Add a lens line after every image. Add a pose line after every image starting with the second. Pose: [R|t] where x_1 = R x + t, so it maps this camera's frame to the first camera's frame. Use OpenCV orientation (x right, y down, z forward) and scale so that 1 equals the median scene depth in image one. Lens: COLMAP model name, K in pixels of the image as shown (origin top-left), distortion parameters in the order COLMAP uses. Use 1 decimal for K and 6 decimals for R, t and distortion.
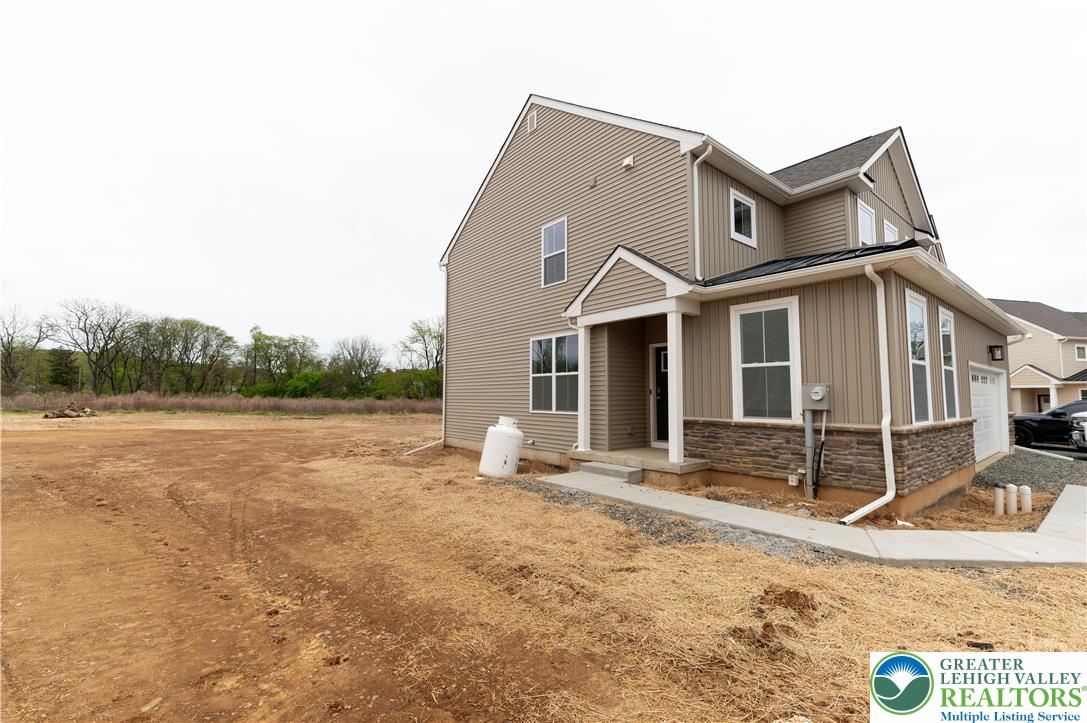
lens RADIAL K [[463.4, 0, 543.5], [0, 463.4, 361.5], [0, 0, 1]] dist [0.002658, 0.000211]
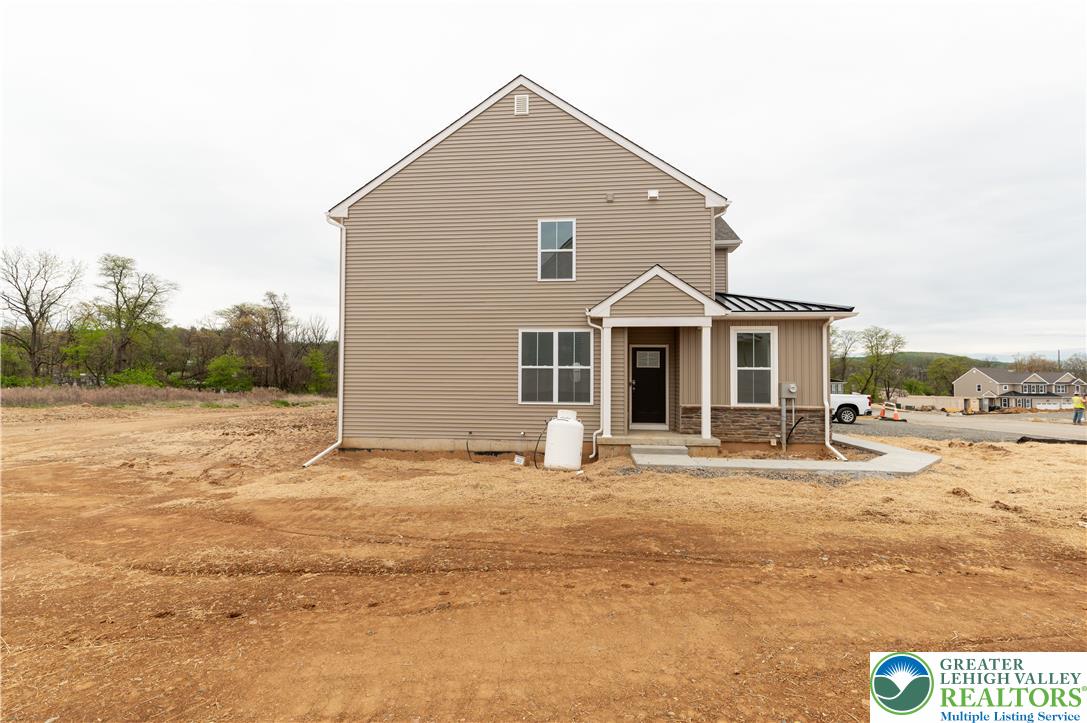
lens RADIAL K [[471.5, 0, 543.5], [0, 471.5, 361.5], [0, 0, 1]] dist [0.003774, 0.000099]
pose [[0.711200, 0.024524, 0.702562, -1.052901], [-0.057545, 0.998068, 0.023414, -0.012147], [-0.700631, -0.057081, 0.711237, 0.372163]]
